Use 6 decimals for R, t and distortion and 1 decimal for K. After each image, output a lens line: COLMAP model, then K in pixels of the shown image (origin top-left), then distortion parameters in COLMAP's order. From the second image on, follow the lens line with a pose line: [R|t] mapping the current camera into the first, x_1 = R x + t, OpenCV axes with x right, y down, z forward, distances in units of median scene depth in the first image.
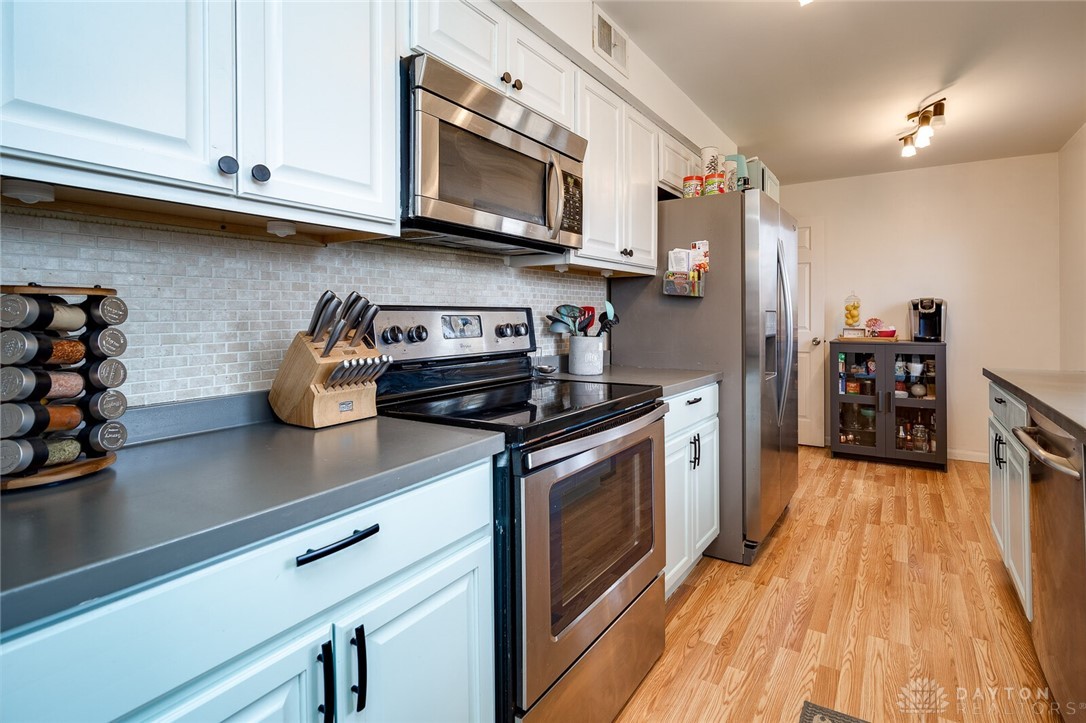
lens RADIAL K [[523.3, 0, 602.7], [0, 523.3, 314.5], [0, 0, 1]] dist [0.010337, 0.000216]
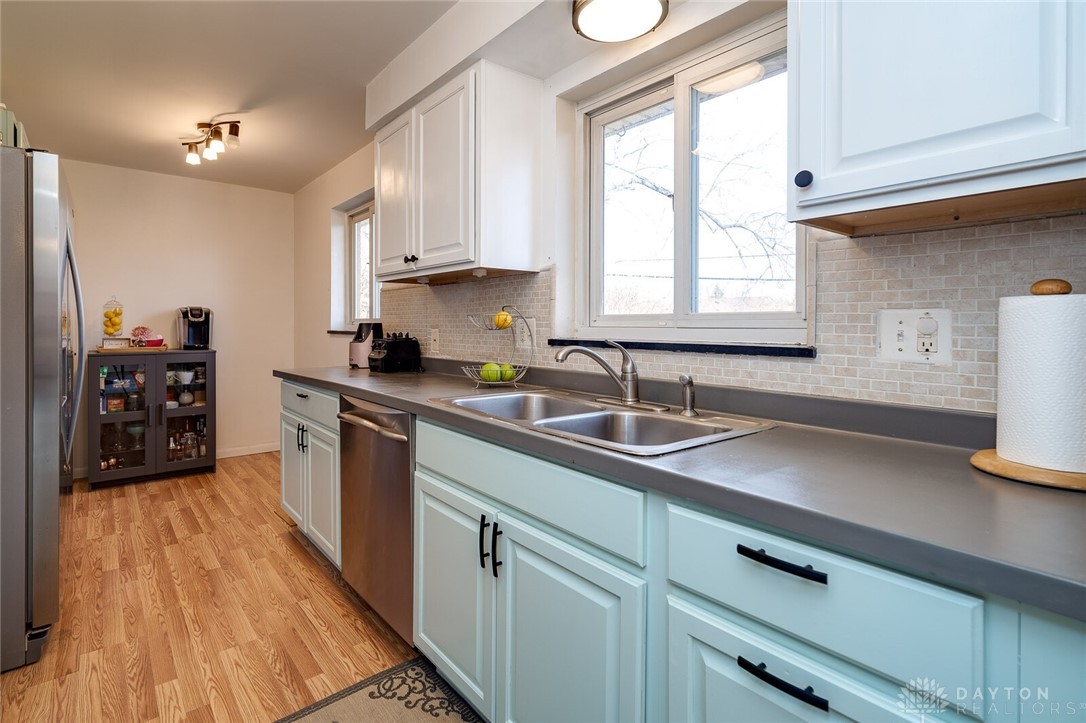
lens RADIAL K [[521.7, 0, 489.2], [0, 521.7, 325.6], [0, 0, 1]] dist [0.002178, 0.002011]
pose [[0.397157, 0.002603, 0.917747, -0.135470], [-0.007447, 0.999972, 0.000386, 0.000886], [-0.917720, -0.006988, 0.397166, 0.118370]]
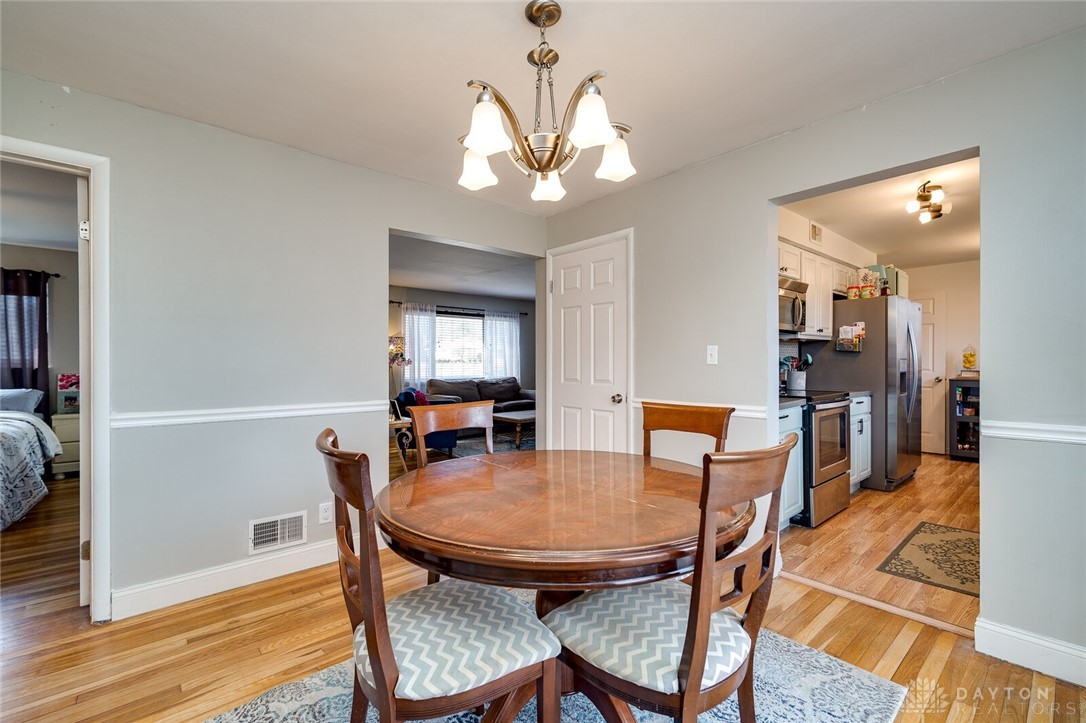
lens RADIAL K [[475.5, 0, 540.1], [0, 475.5, 365.4], [0, 0, 1]] dist [0.008713, 0.000430]
pose [[0.948743, 0.002601, -0.316038, -0.354955], [0.000918, 0.999939, 0.010983, -0.002887], [0.316048, -0.010711, 0.948683, -0.983840]]
